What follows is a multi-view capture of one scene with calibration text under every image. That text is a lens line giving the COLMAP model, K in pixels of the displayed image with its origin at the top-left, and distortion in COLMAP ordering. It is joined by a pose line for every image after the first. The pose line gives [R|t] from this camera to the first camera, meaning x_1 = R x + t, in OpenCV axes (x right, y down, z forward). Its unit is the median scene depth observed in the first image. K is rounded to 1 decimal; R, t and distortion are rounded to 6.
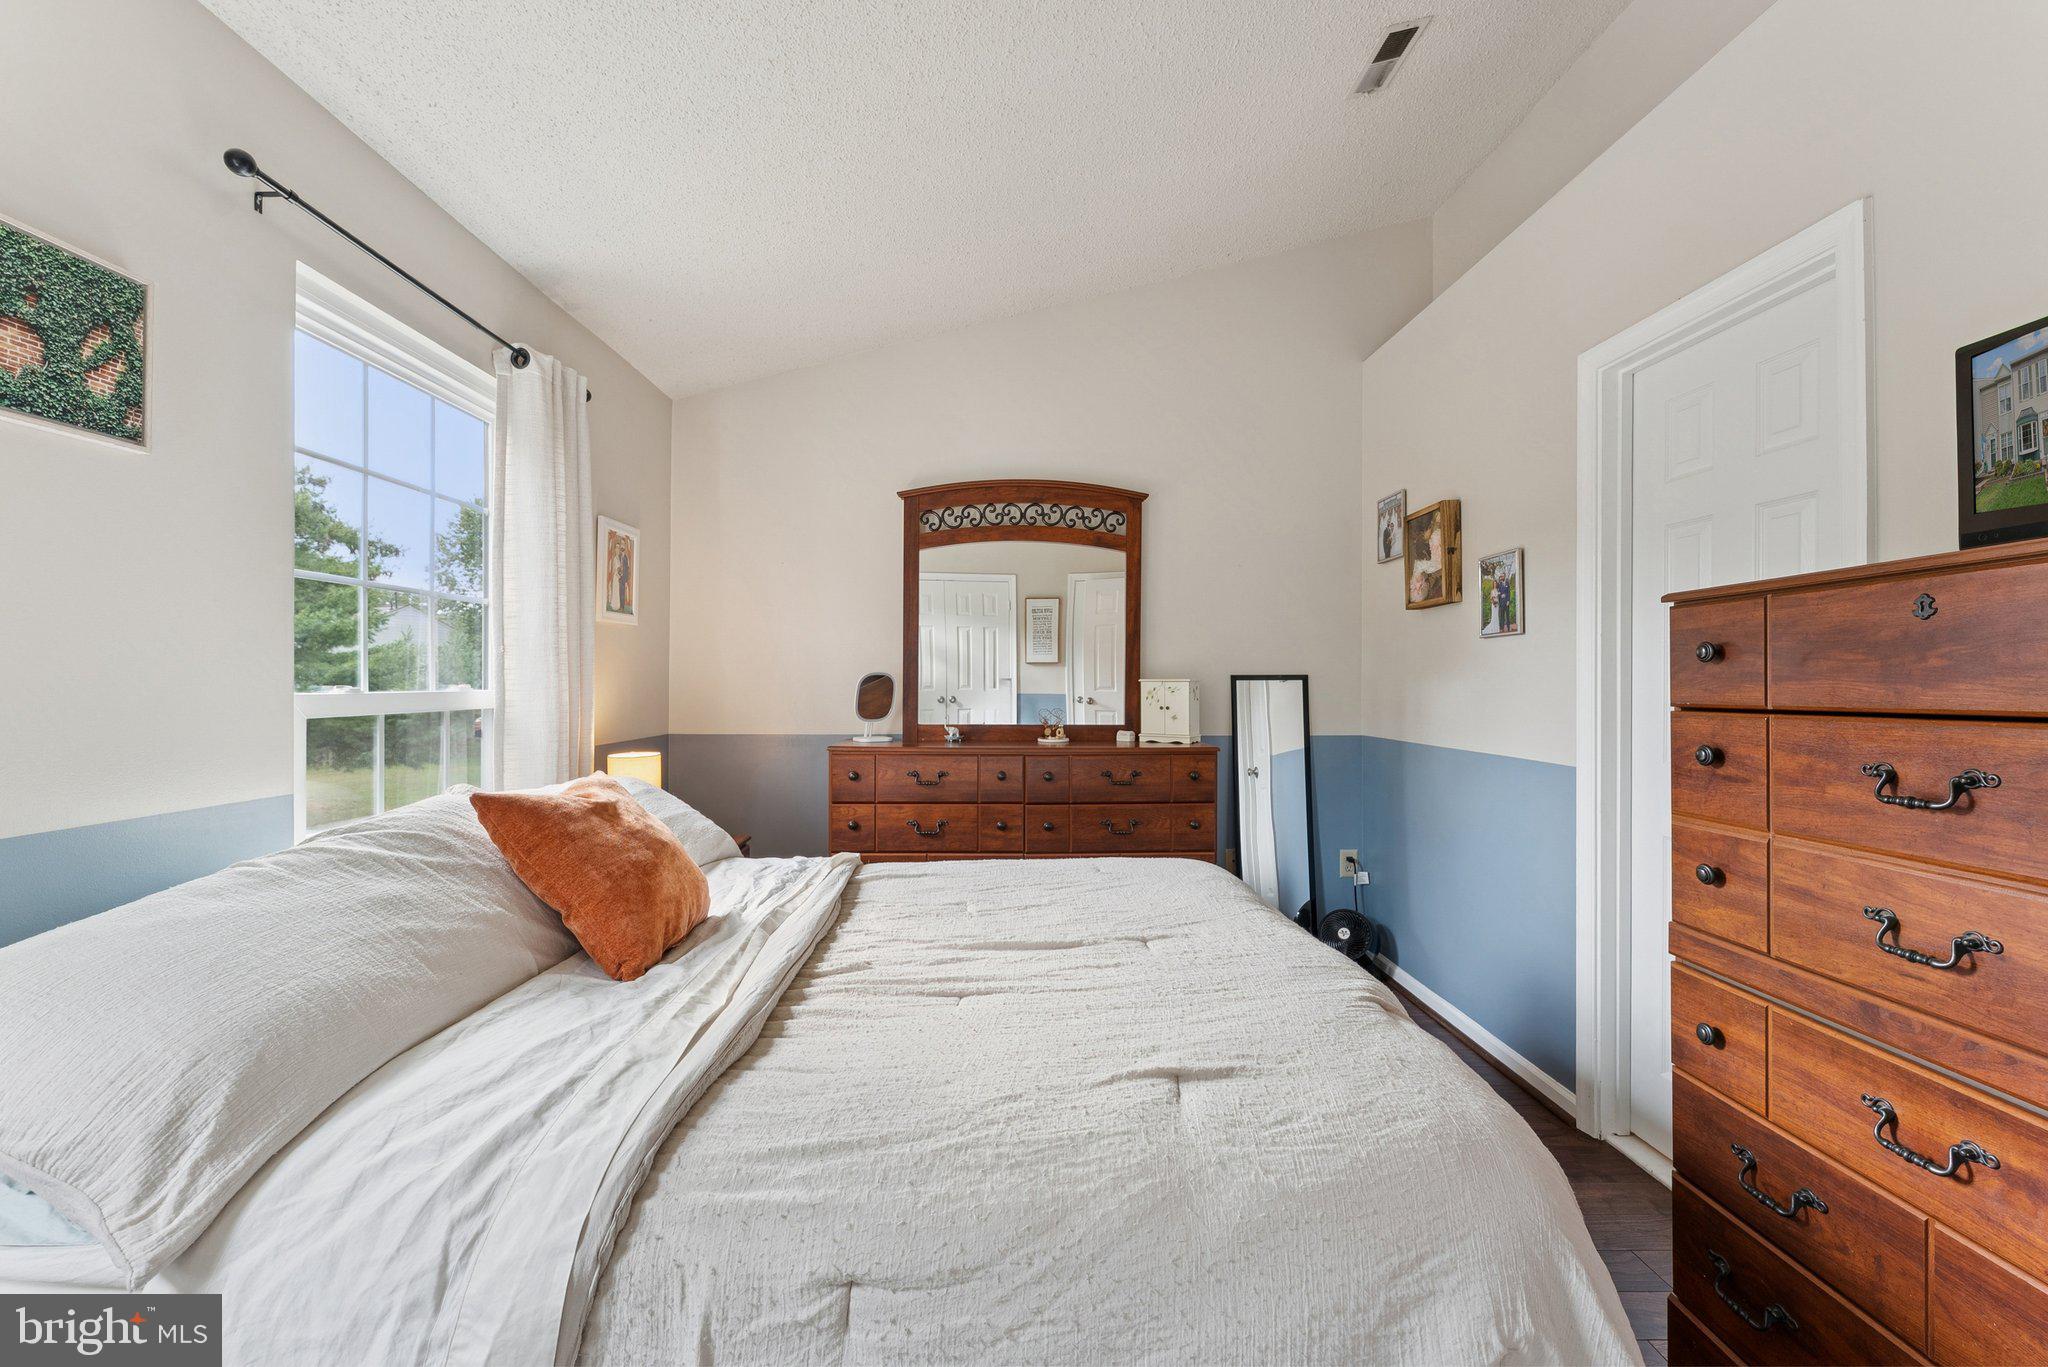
lens RADIAL K [[828.5, 0, 1023.2], [0, 828.5, 679.7], [0, 0, 1]] dist [0.000148, -0.000400]
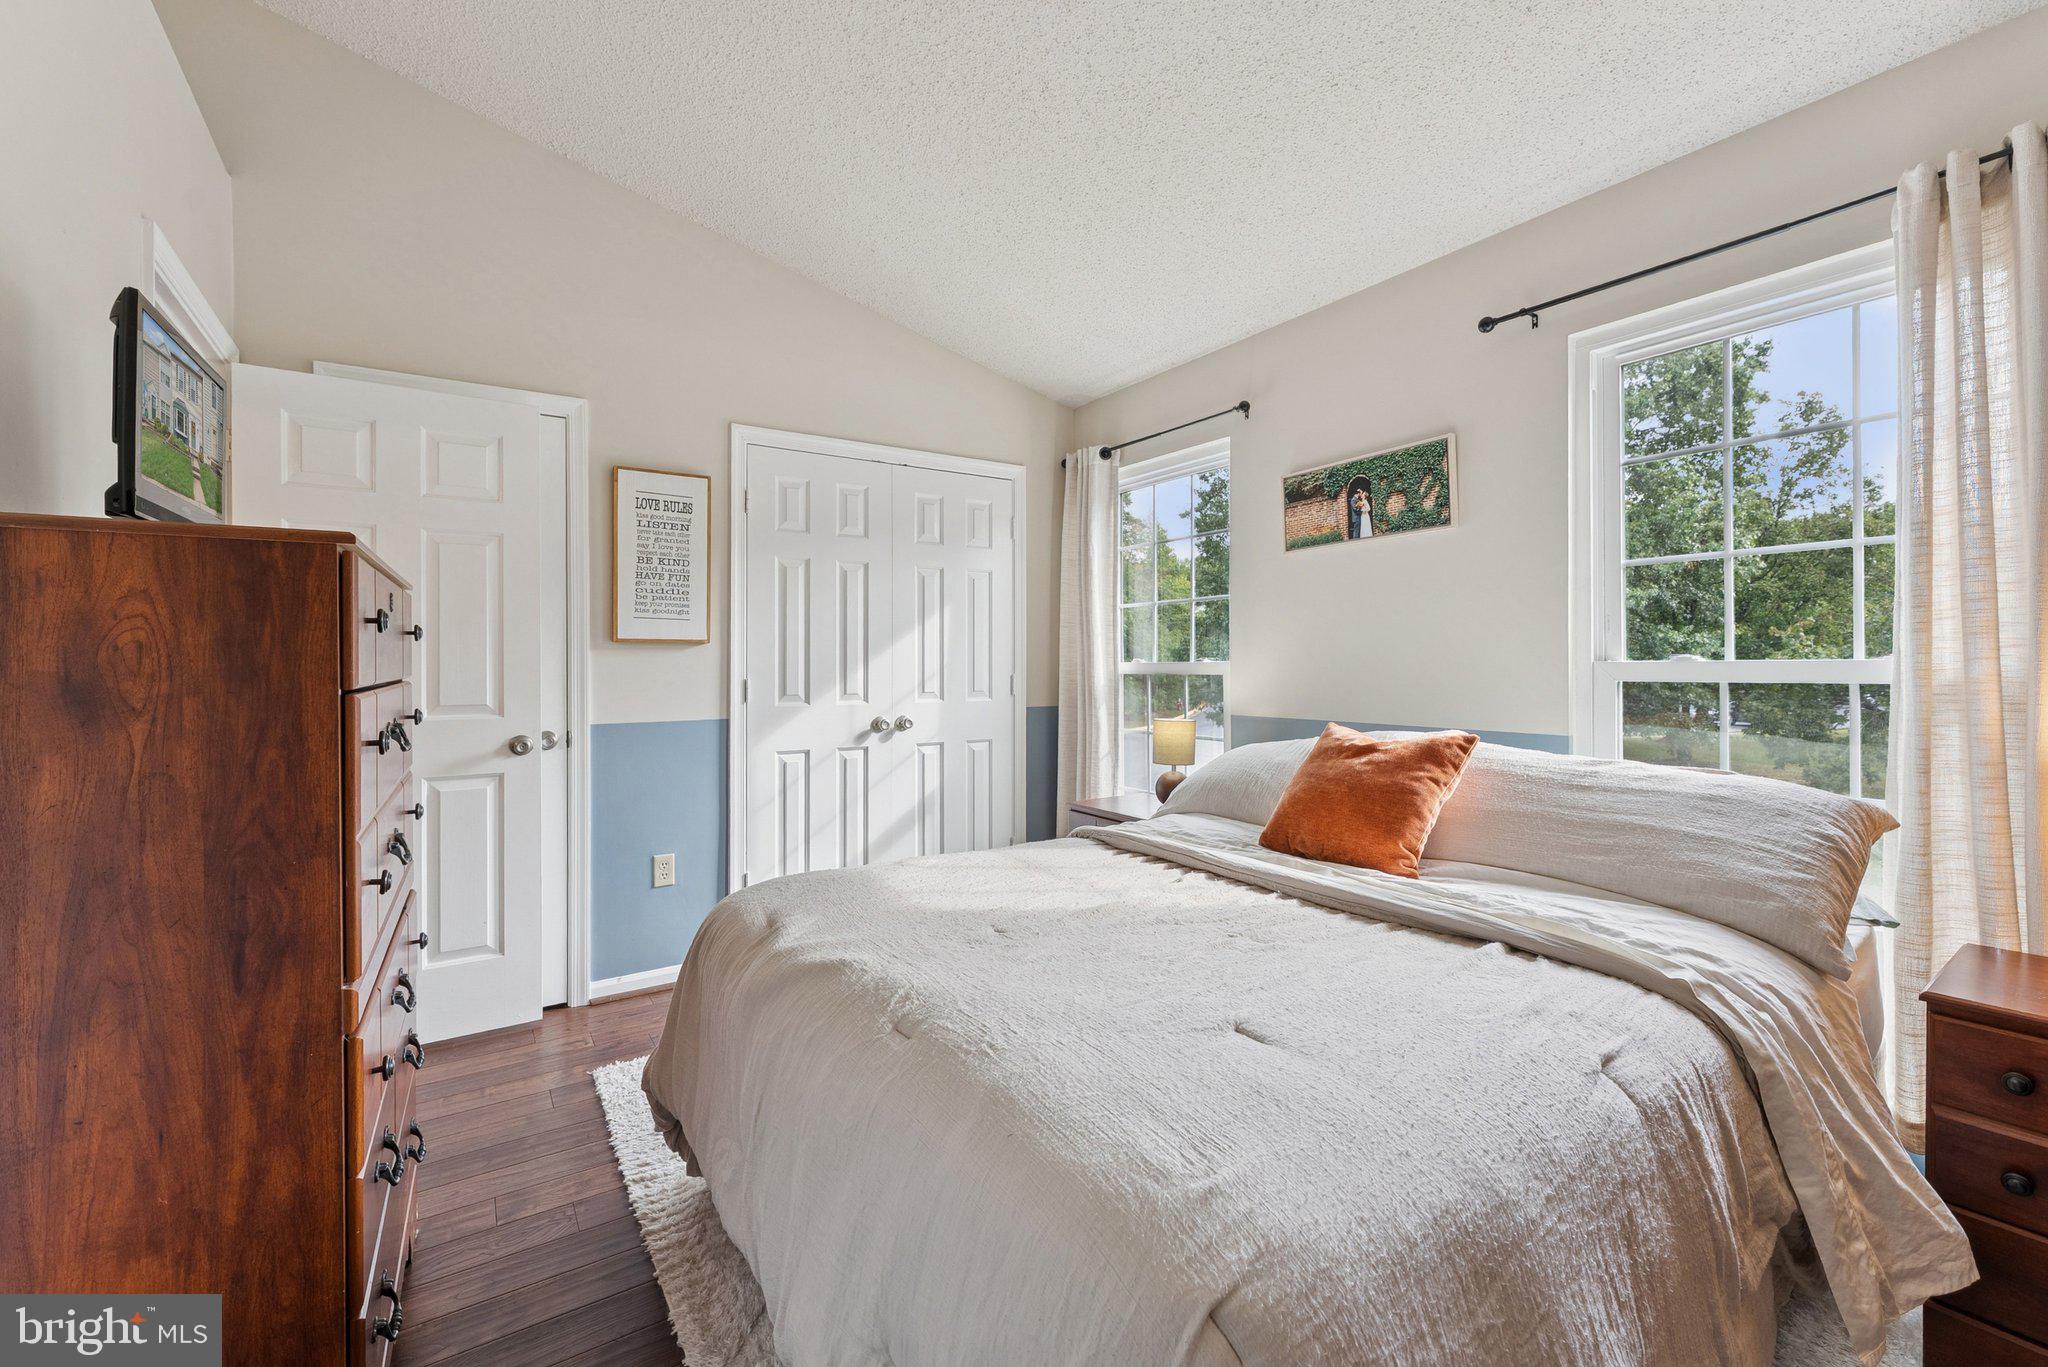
lens RADIAL K [[842.2, 0, 1020.0], [0, 842.2, 658.7], [0, 0, 1]] dist [-0.000808, -0.000155]
pose [[-0.847664, 0.005058, -0.530510, 0.324806], [0.010528, 0.999918, -0.007289, 0.007605], [0.530429, -0.011764, -0.847648, 0.916464]]
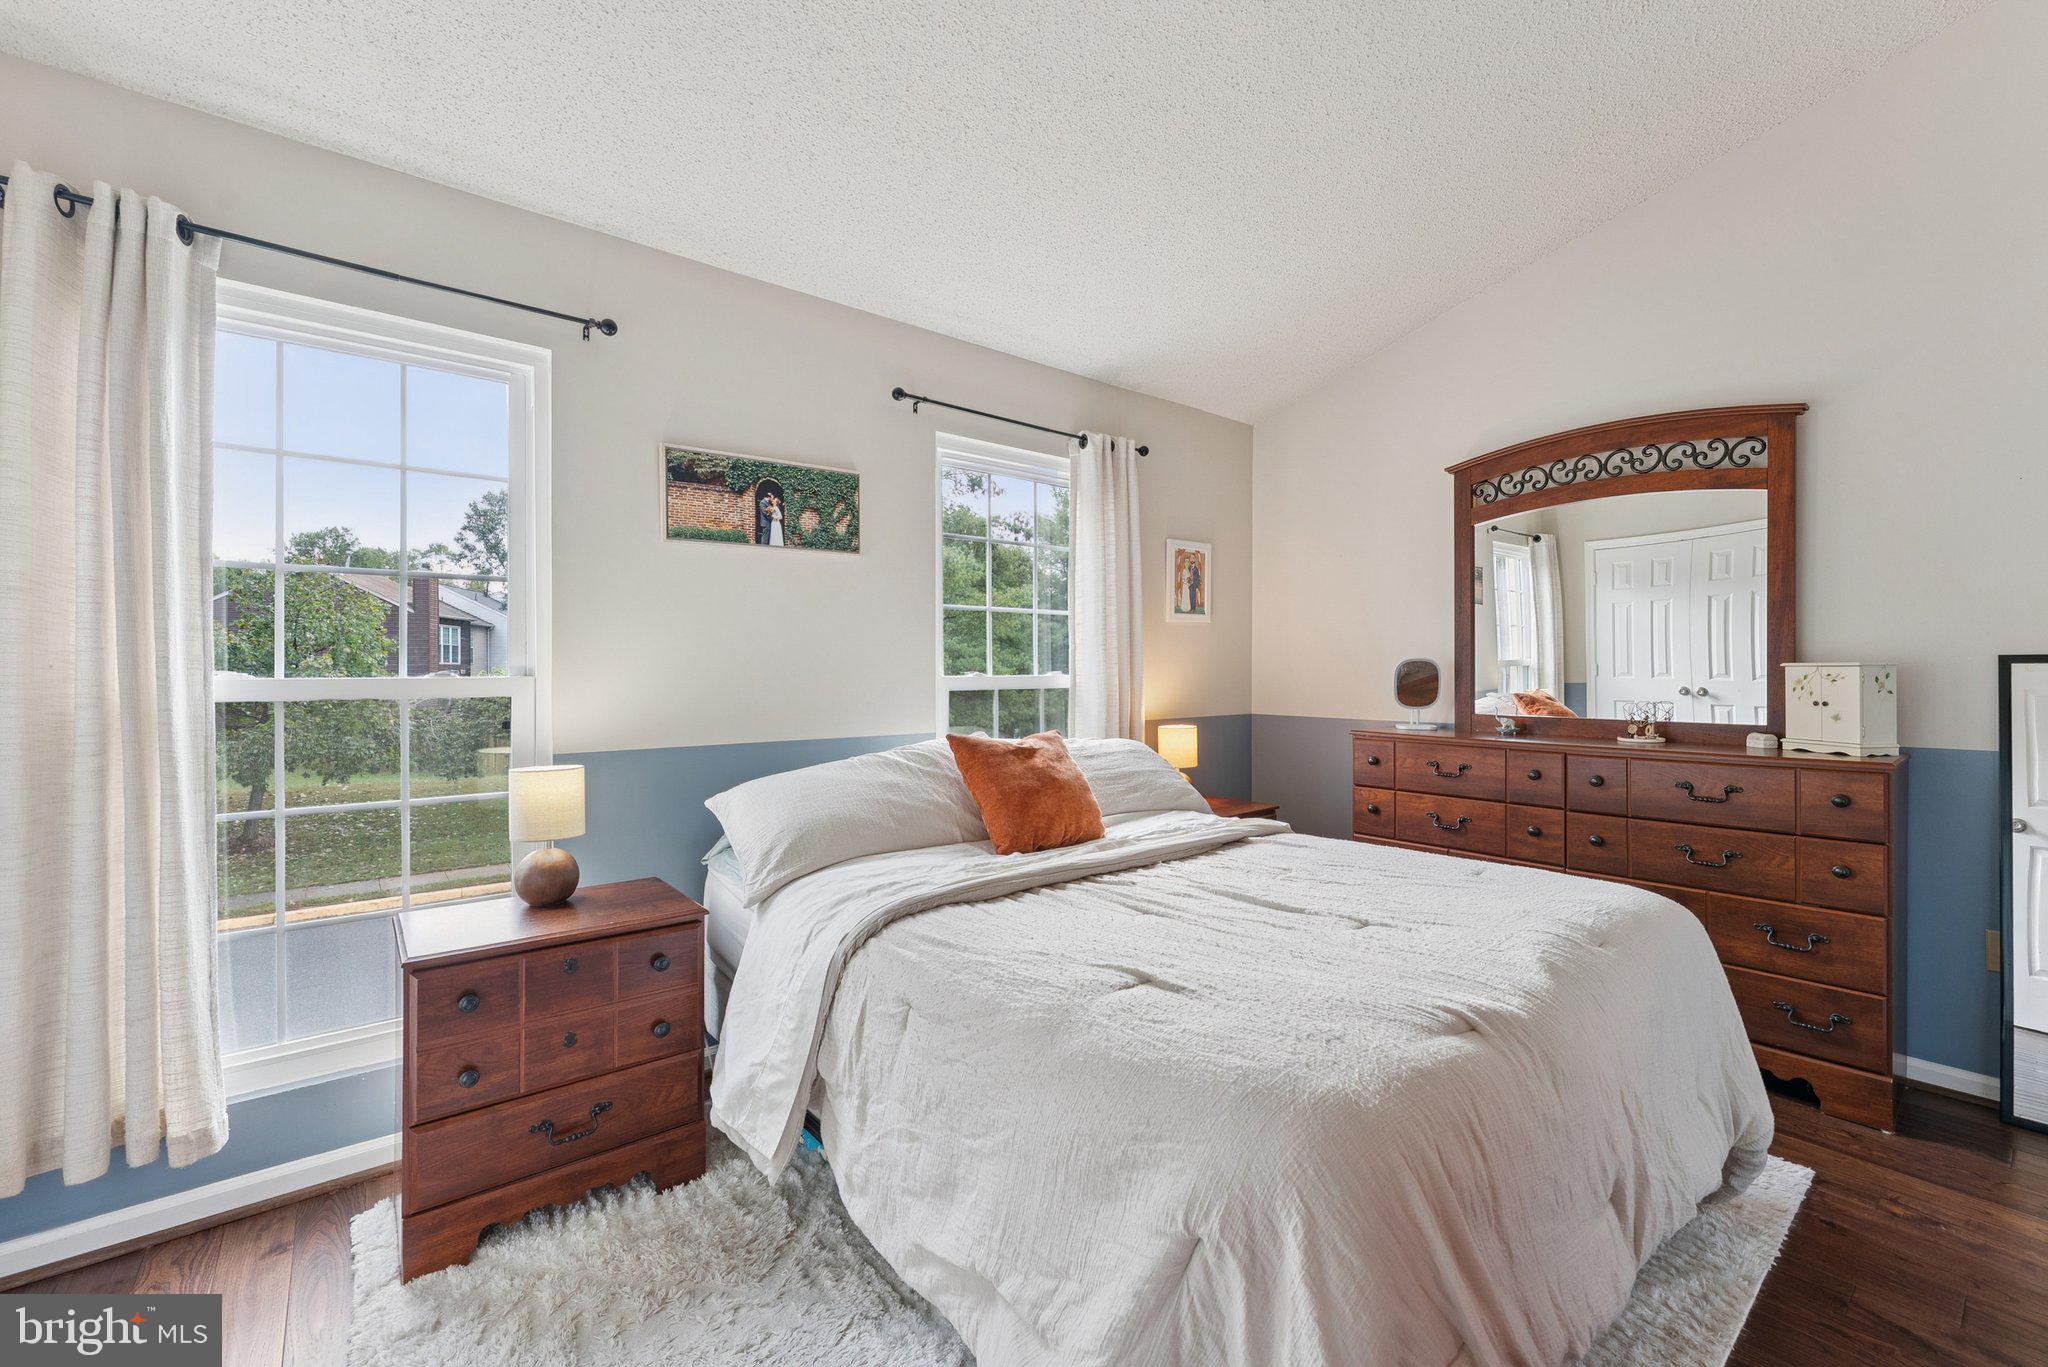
lens RADIAL K [[852.1, 0, 1020.8], [0, 852.1, 667.9], [0, 0, 1]] dist [0.000621, -0.000082]
pose [[0.606914, -0.004345, -0.794756, 0.370712], [0.005134, 0.999986, -0.001546, 0.001523], [0.794751, -0.003142, 0.606928, 0.020486]]
